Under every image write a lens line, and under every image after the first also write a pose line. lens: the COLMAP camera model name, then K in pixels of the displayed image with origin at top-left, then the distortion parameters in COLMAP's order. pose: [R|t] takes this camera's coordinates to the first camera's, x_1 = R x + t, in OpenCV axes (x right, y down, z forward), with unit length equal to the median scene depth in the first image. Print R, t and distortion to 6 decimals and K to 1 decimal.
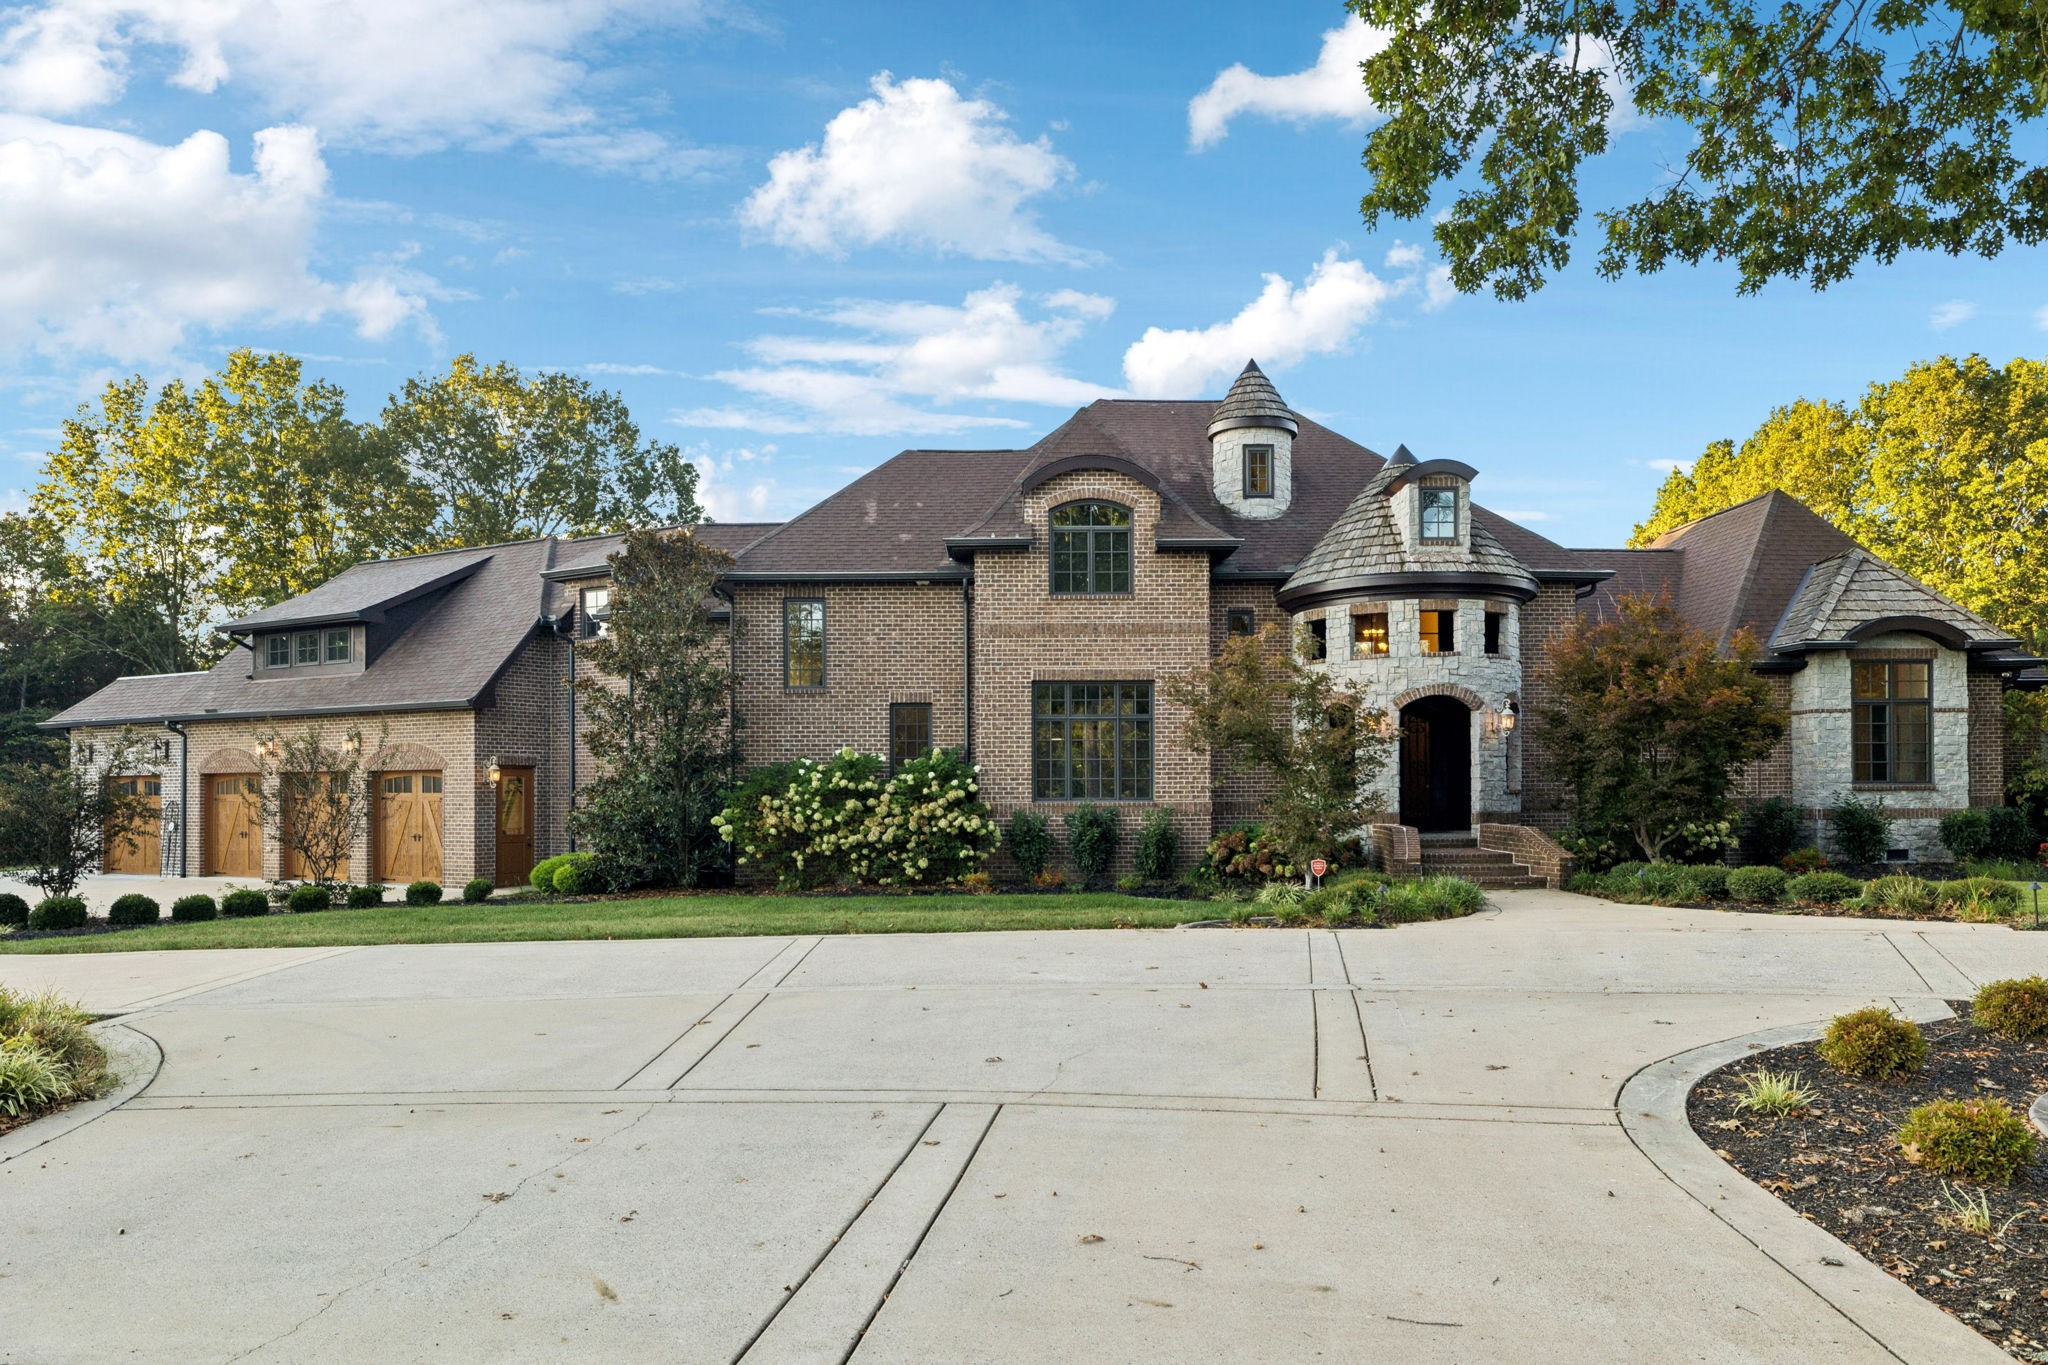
lens RADIAL K [[1328.6, 0, 995.4], [0, 1328.6, 681.1], [0, 0, 1]] dist [-0.001761, 0.001176]
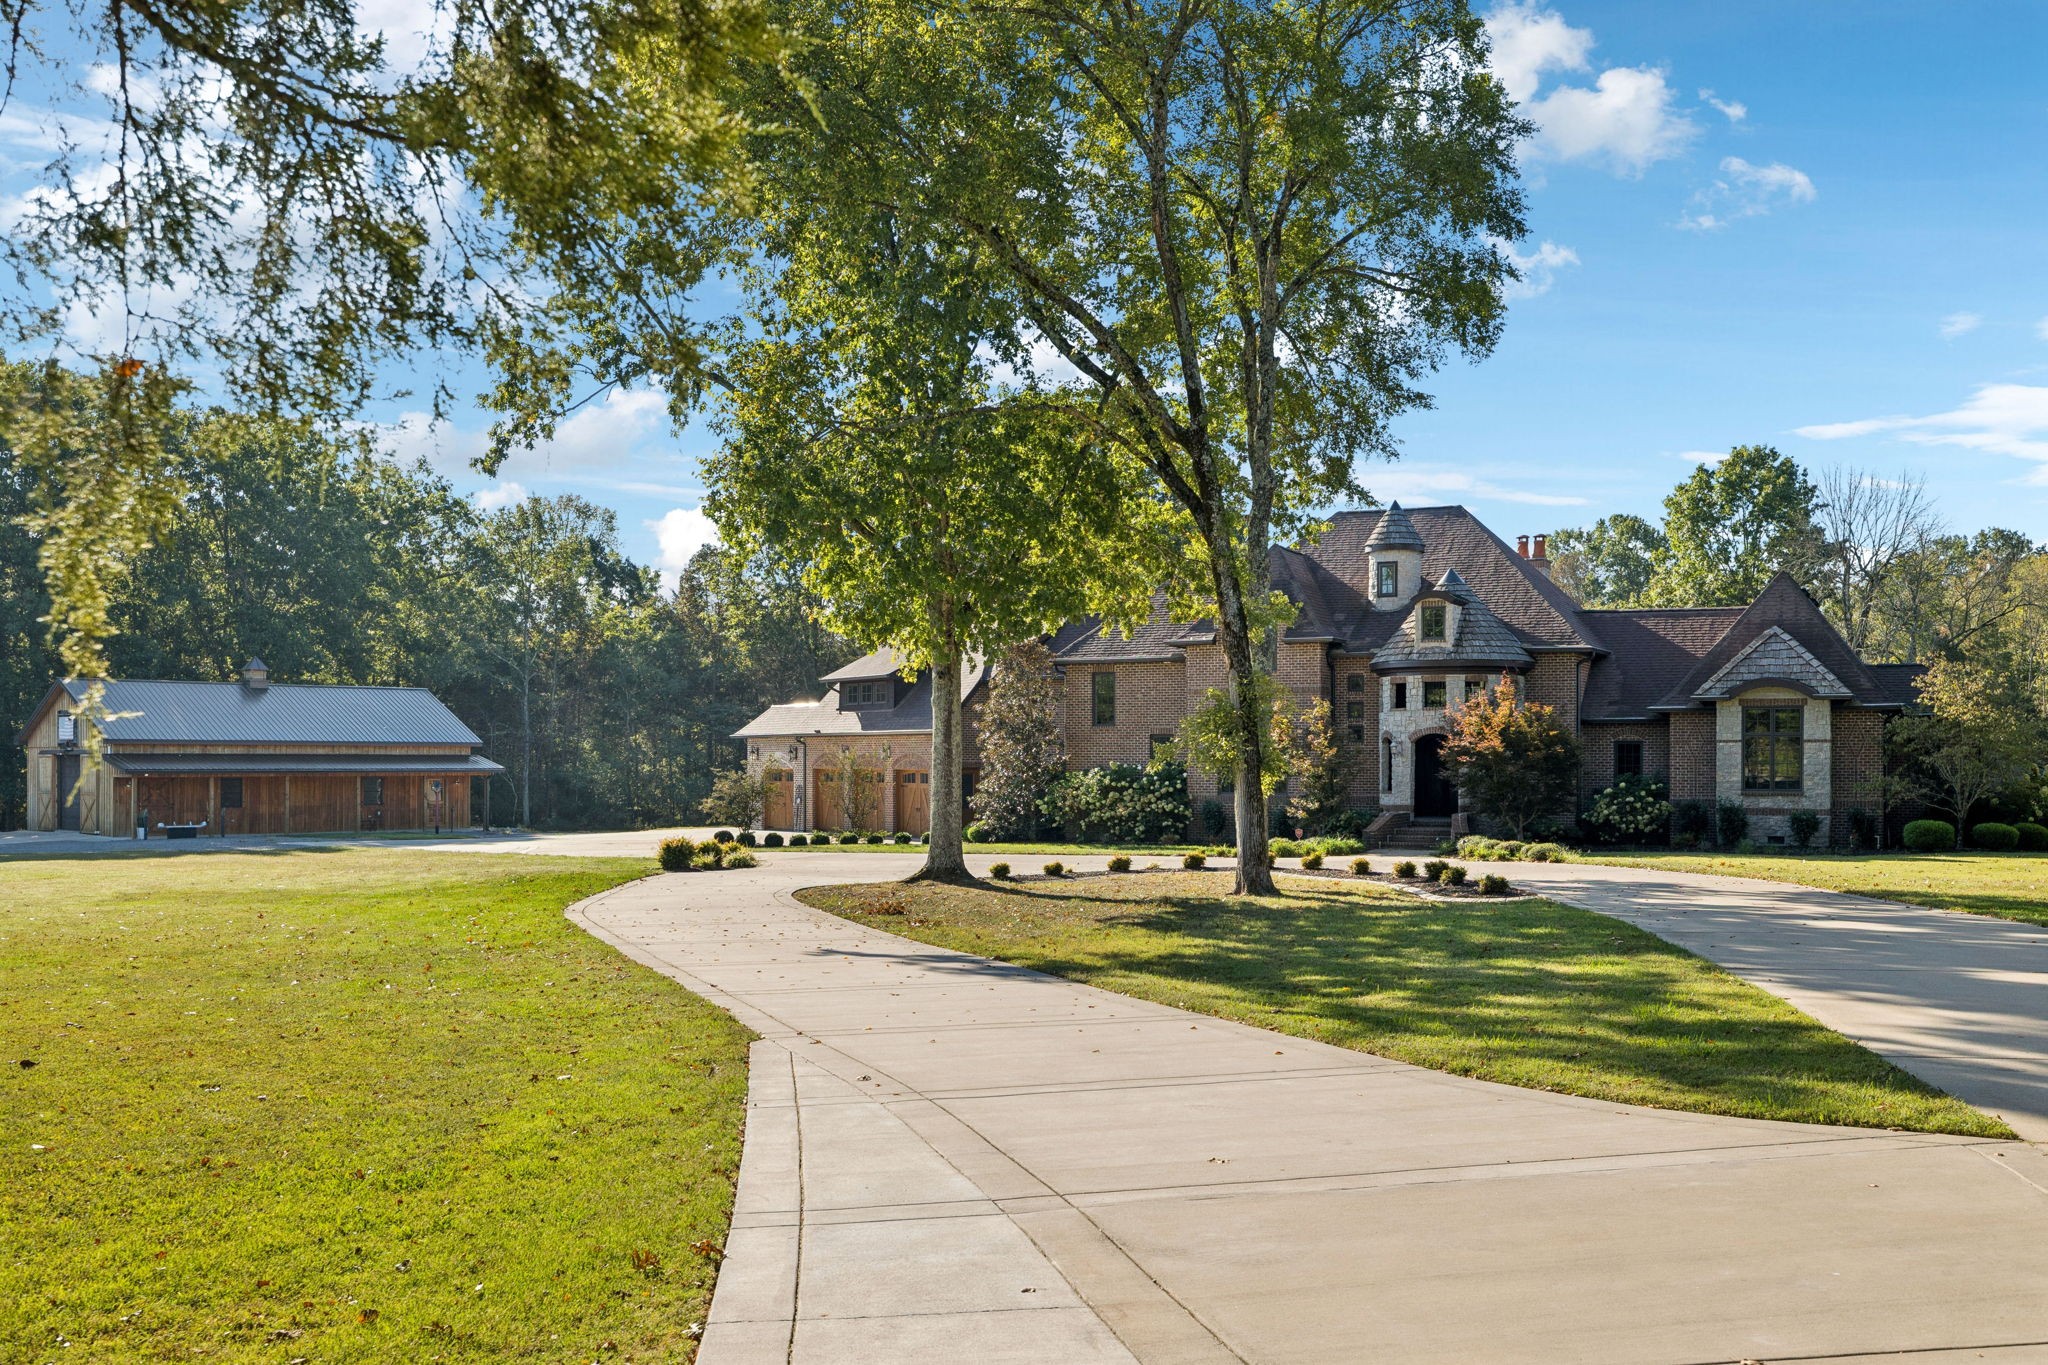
lens RADIAL K [[1978.7, 0, 1020.9], [0, 1978.7, 654.2], [0, 0, 1]] dist [-0.004808, -0.001901]
pose [[0.888476, -0.017472, -0.458590, 0.947694], [0.028115, 0.999470, 0.016391, -0.133639], [0.458061, -0.027457, 0.888497, -1.320995]]
